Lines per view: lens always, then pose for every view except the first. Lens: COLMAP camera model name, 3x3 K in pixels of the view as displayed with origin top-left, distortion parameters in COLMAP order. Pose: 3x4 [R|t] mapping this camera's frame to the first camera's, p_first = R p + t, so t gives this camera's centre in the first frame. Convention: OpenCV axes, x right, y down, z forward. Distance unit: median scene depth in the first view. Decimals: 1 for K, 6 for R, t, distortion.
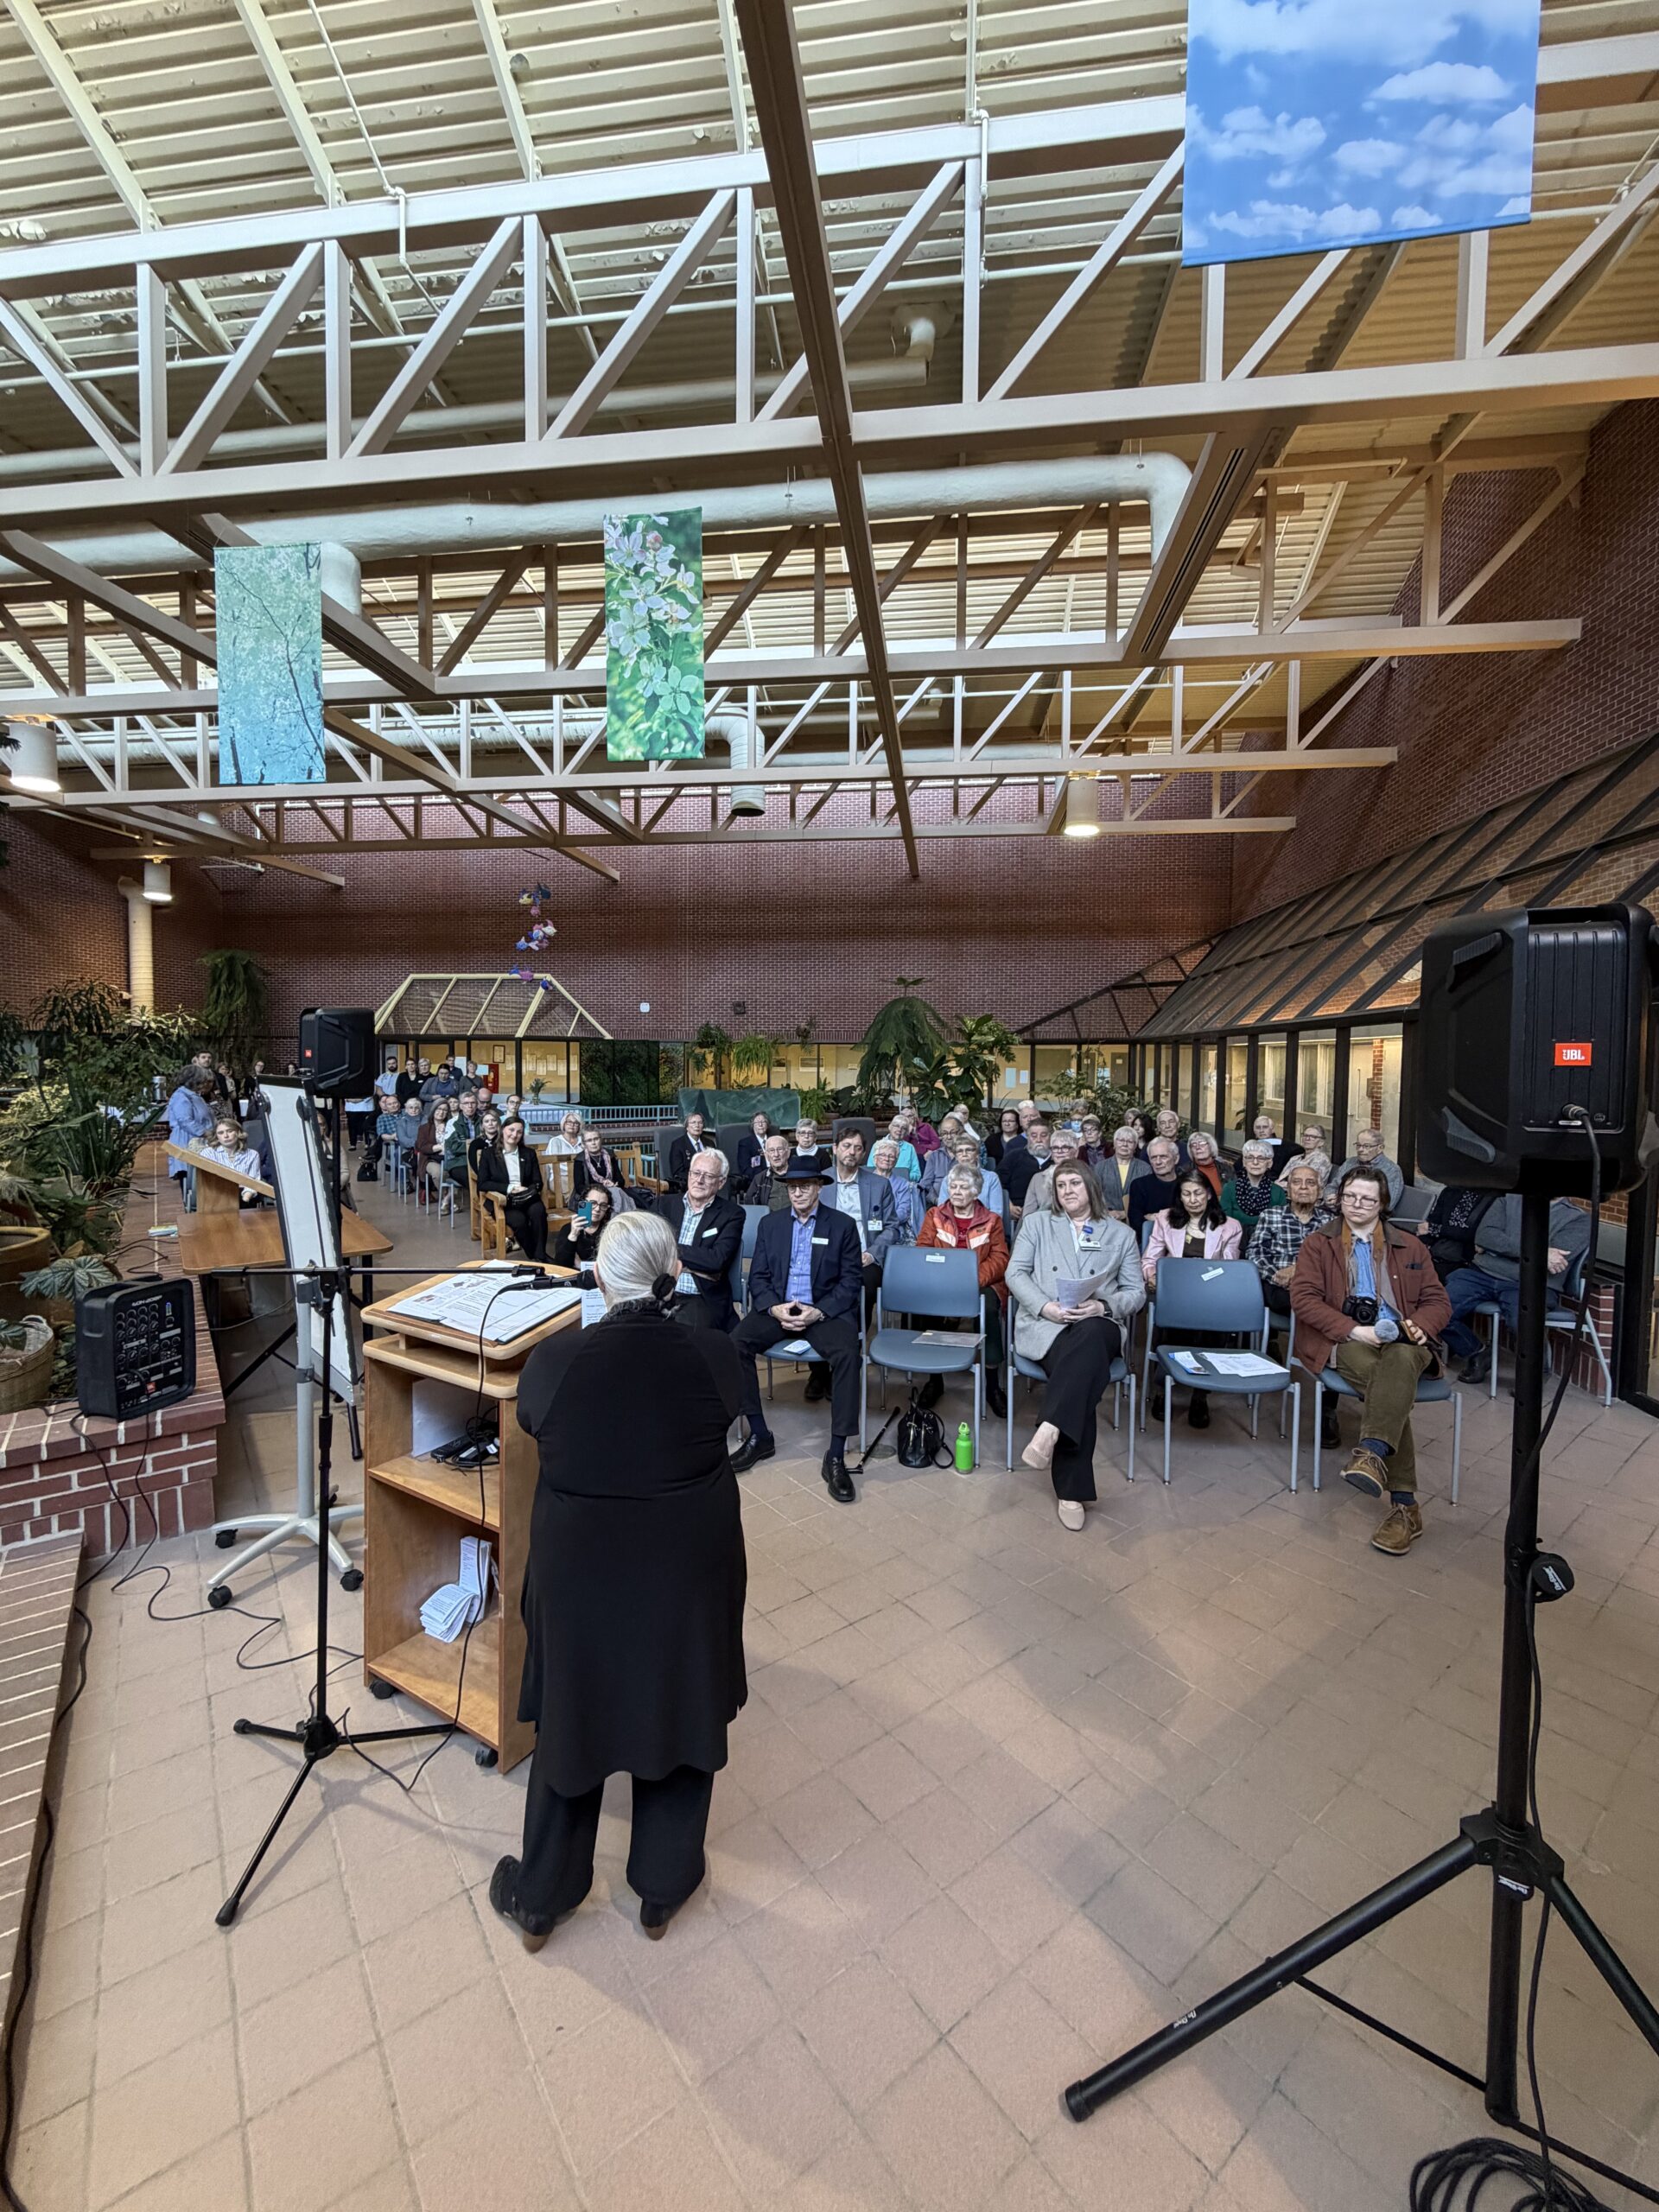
lens RADIAL K [[872.2, 0, 831.5], [0, 872.2, 1098.7], [0, 0, 1]] dist [-0.001493, -0.000671]
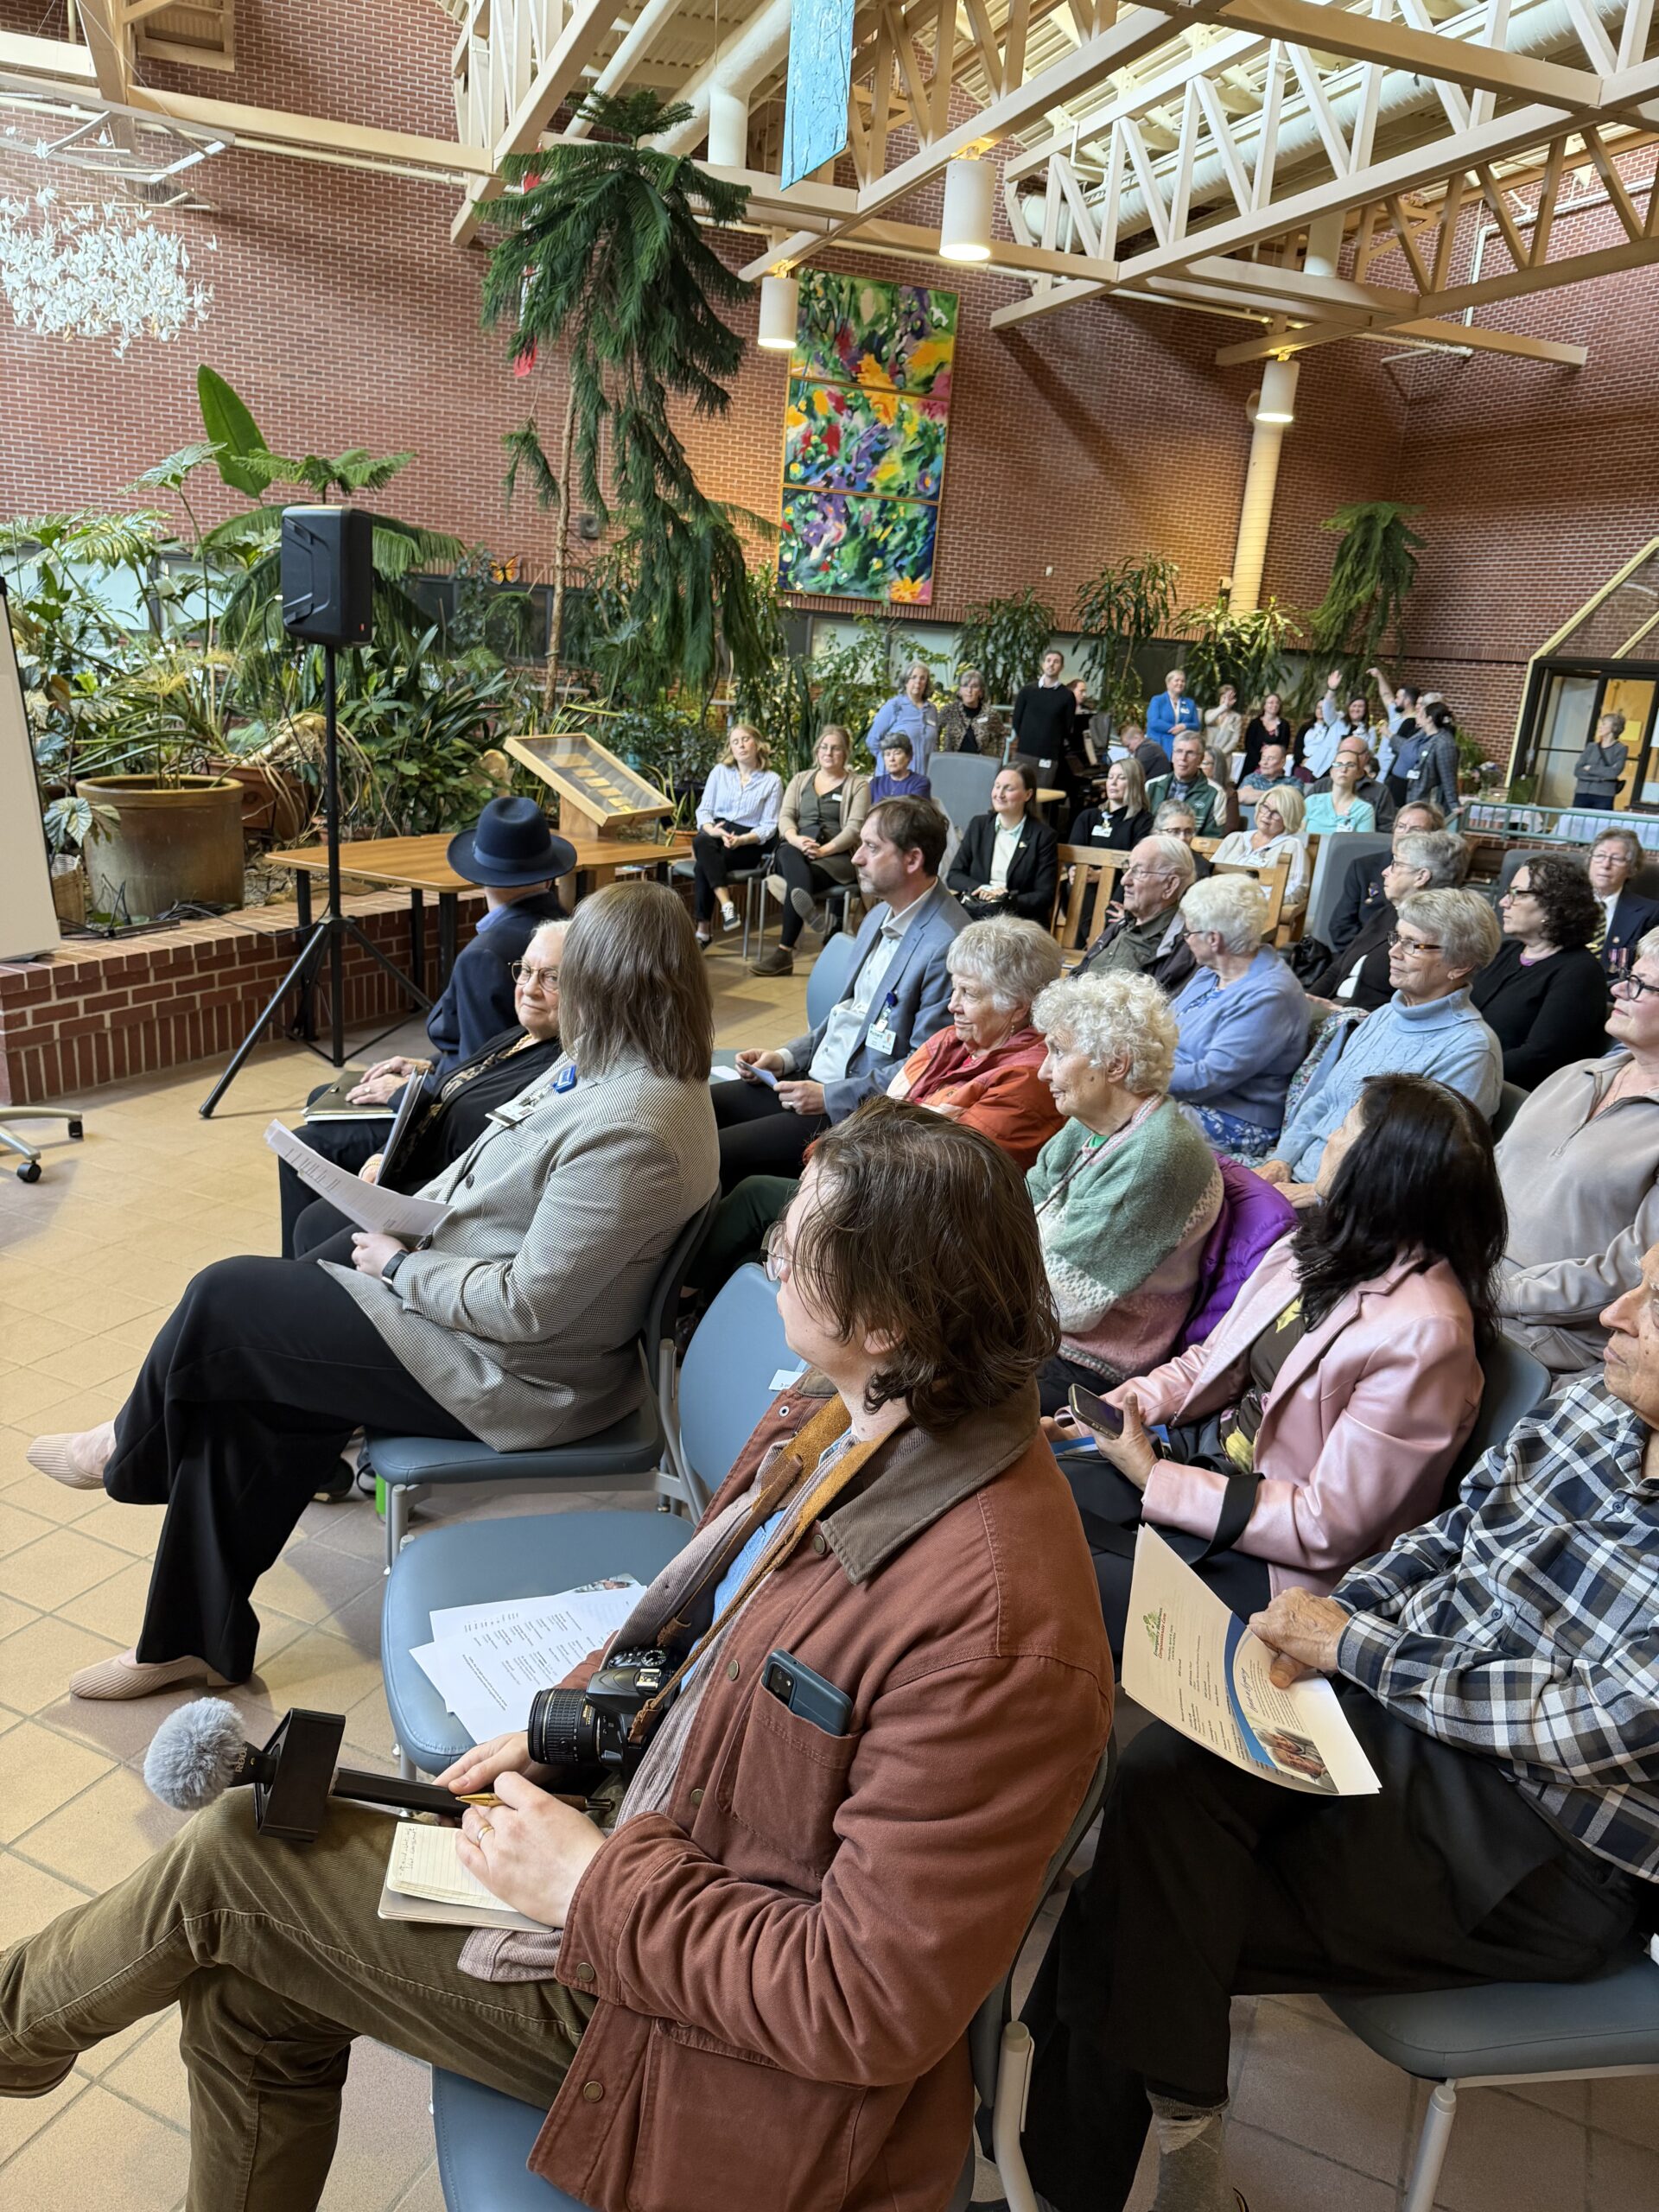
lens RADIAL K [[1558.9, 0, 835.7], [0, 1558.9, 1120.7], [0, 0, 1]] dist [0.015466, -0.024536]
pose [[0.462290, 0.281817, -0.840754, 0.178363], [-0.112267, 0.959124, 0.259764, -0.001292], [0.879593, -0.025698, 0.475032, 0.168423]]
